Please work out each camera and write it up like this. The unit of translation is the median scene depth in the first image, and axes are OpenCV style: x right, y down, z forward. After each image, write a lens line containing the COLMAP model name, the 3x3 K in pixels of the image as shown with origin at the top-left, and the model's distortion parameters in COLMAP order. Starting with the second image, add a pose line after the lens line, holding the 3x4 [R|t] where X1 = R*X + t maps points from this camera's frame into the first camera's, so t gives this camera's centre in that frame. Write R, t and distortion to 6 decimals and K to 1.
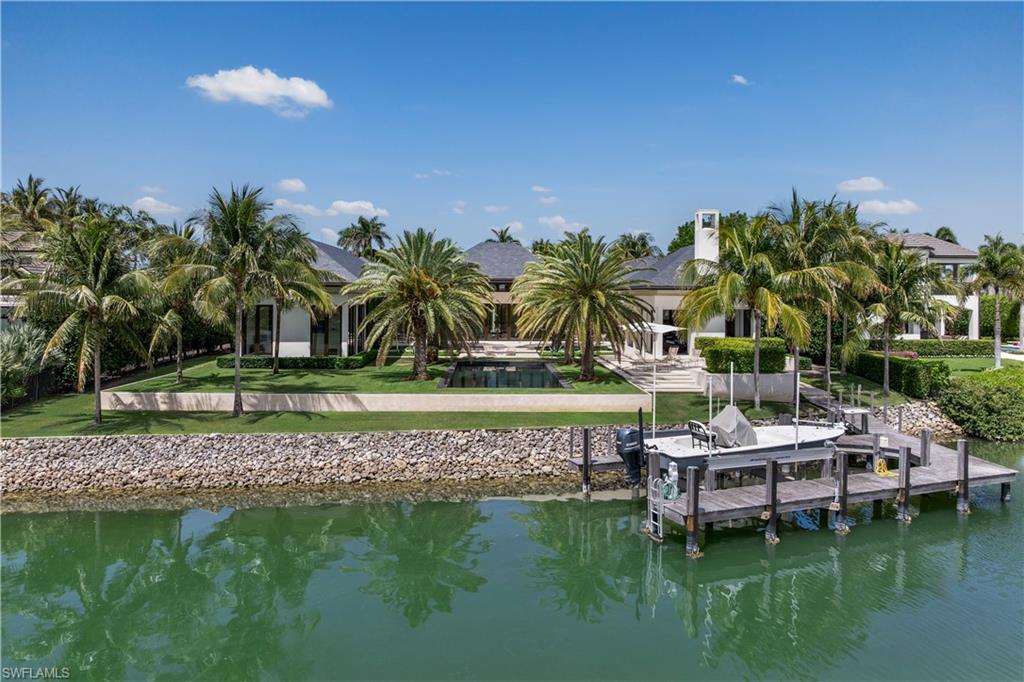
lens RADIAL K [[689.9, 0, 516.4], [0, 689.9, 334.6], [0, 0, 1]] dist [-0.042300, -0.004809]
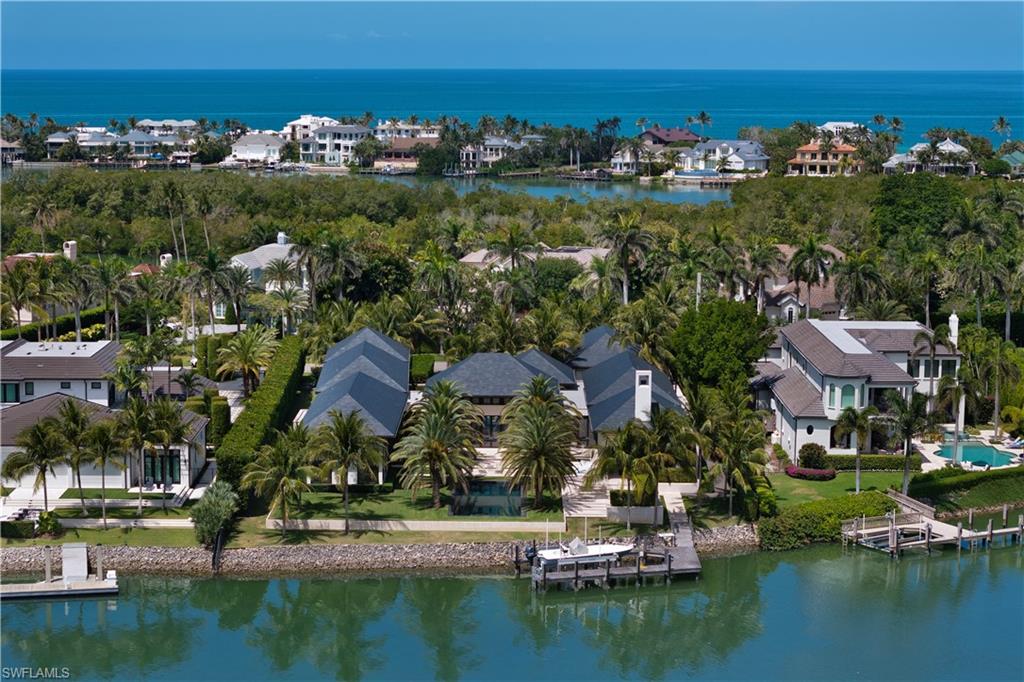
lens RADIAL K [[2056.3, 0, 511.8], [0, 2056.3, 340.7], [0, 0, 1]] dist [-0.107834, 0.000000]
pose [[0.998762, 0.005177, -0.049480, 0.348995], [-0.000519, 0.995602, 0.093680, -0.981325], [0.049747, -0.093538, 0.994372, -4.758879]]
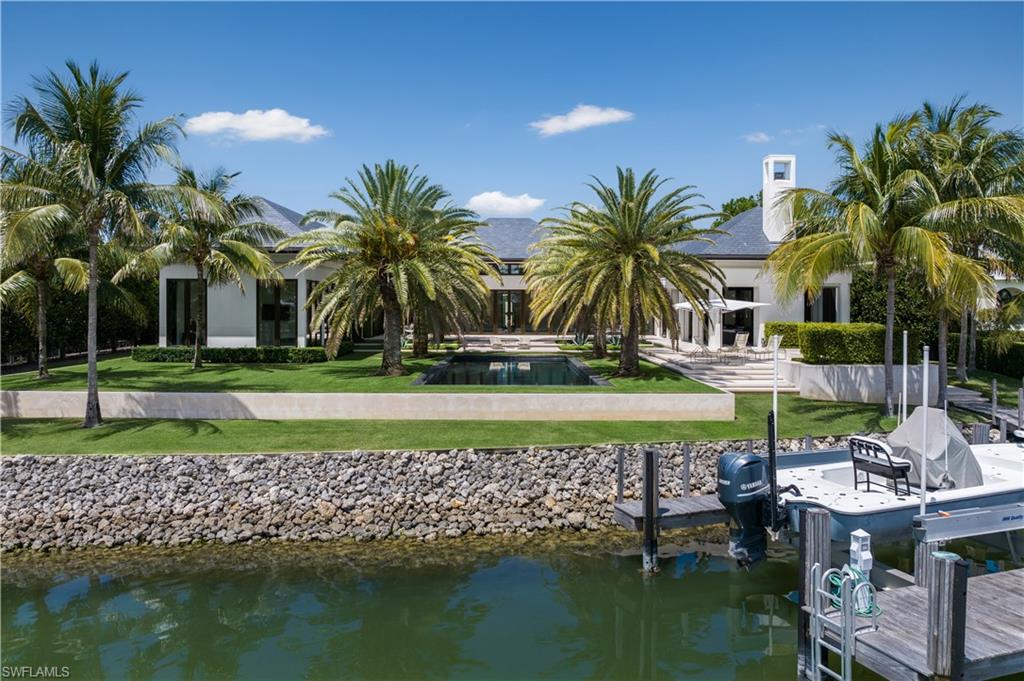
lens RADIAL K [[689.9, 0, 507.5], [0, 689.9, 342.7], [0, 0, 1]] dist [-0.042300, -0.004809]
pose [[0.999095, -0.004066, -0.042330, 0.010914], [0.003925, 0.999986, -0.003424, 0.044126], [0.042343, 0.003255, 0.999098, 0.379184]]
